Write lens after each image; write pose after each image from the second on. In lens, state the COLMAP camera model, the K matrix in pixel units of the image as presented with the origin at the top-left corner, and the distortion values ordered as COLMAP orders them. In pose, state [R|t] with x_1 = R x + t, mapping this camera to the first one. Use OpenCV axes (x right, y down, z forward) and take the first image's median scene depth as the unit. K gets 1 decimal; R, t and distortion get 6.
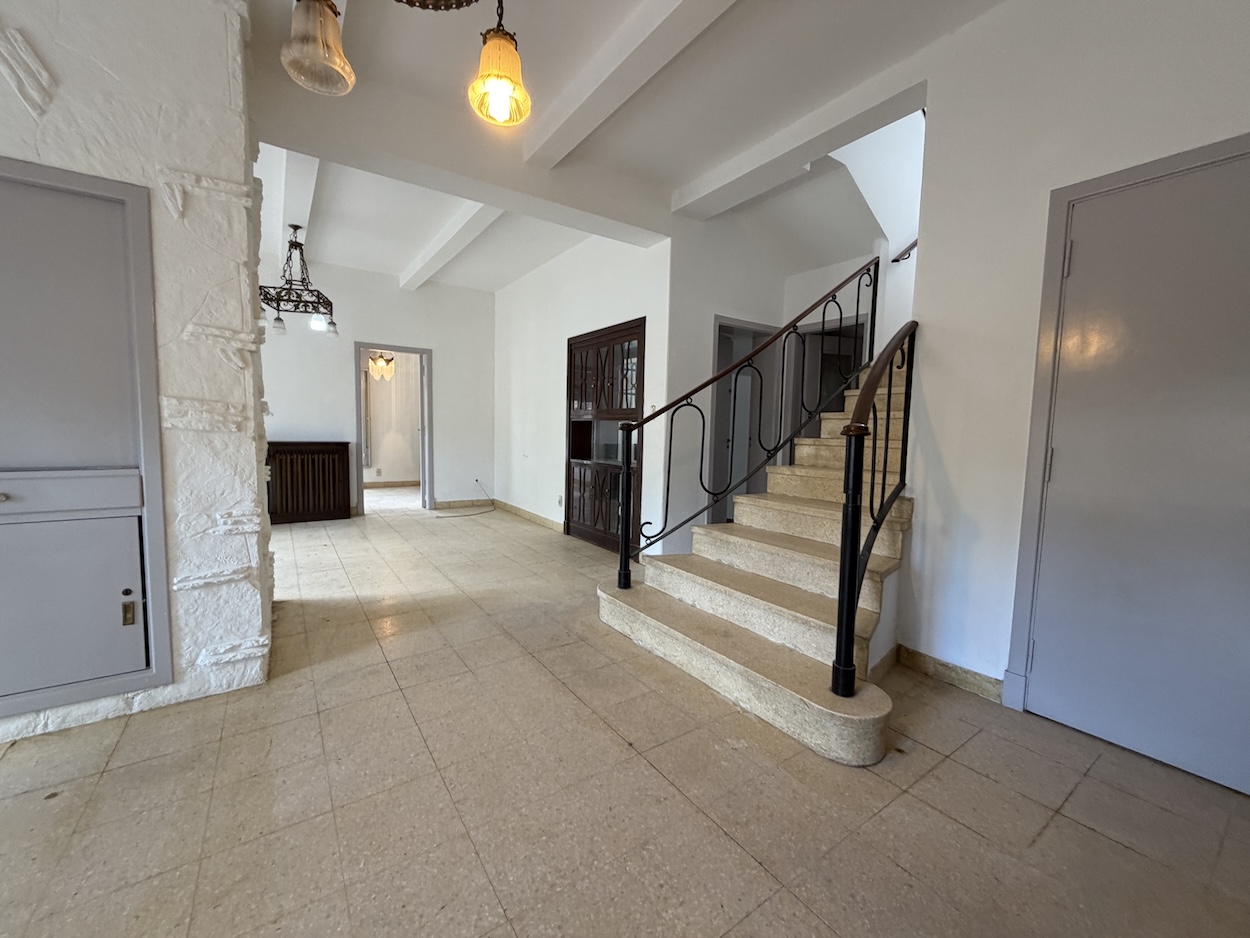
lens RADIAL K [[498.1, 0, 621.8], [0, 498.1, 467.5], [0, 0, 1]] dist [-0.001552, -0.000033]
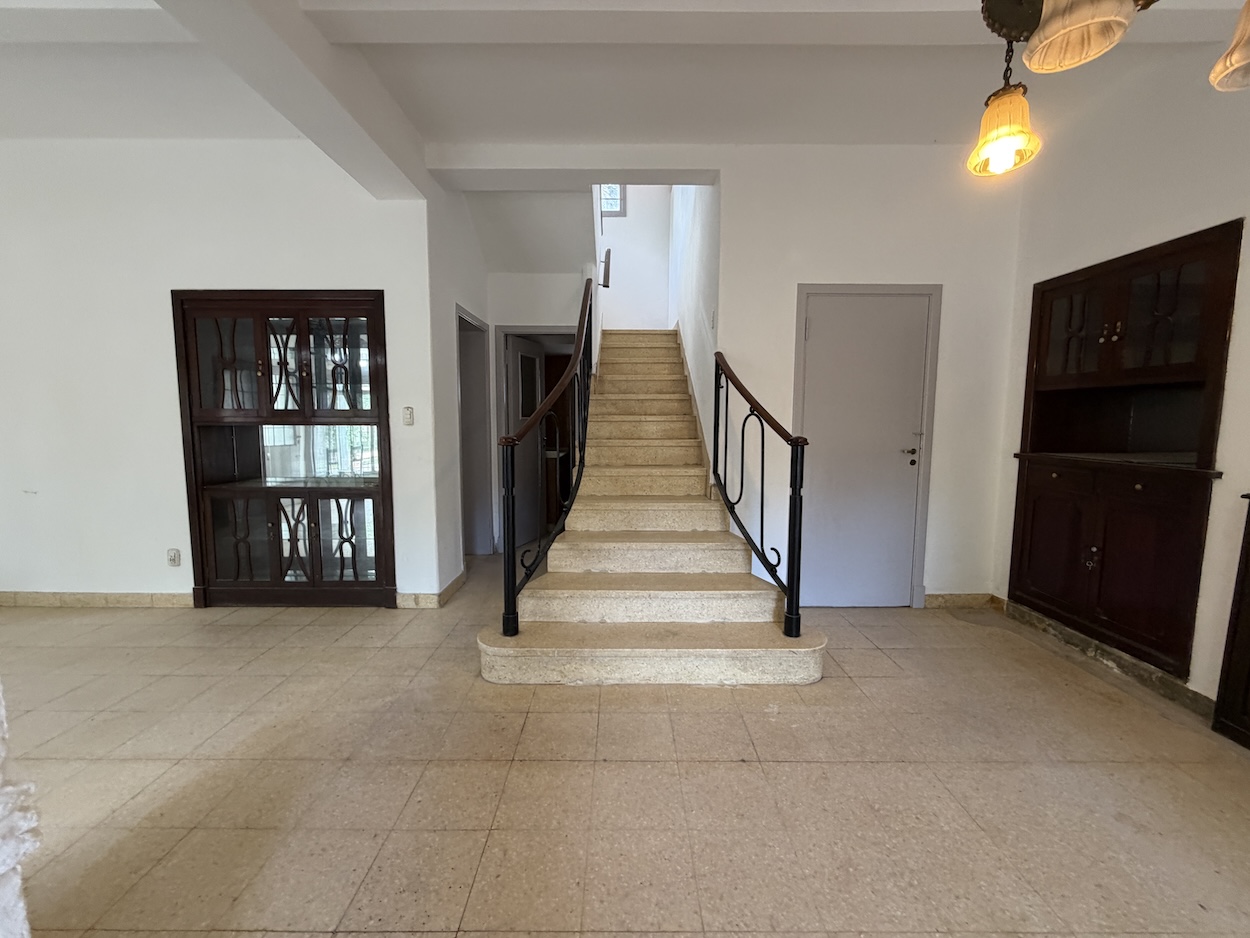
lens RADIAL K [[498.1, 0, 621.7], [0, 498.1, 466.1], [0, 0, 1]] dist [-0.001552, -0.000033]
pose [[0.570941, -0.098883, 0.815014, -0.588230], [0.076285, 0.994815, 0.067257, -0.086981], [-0.817439, 0.023774, 0.575524, 0.395287]]
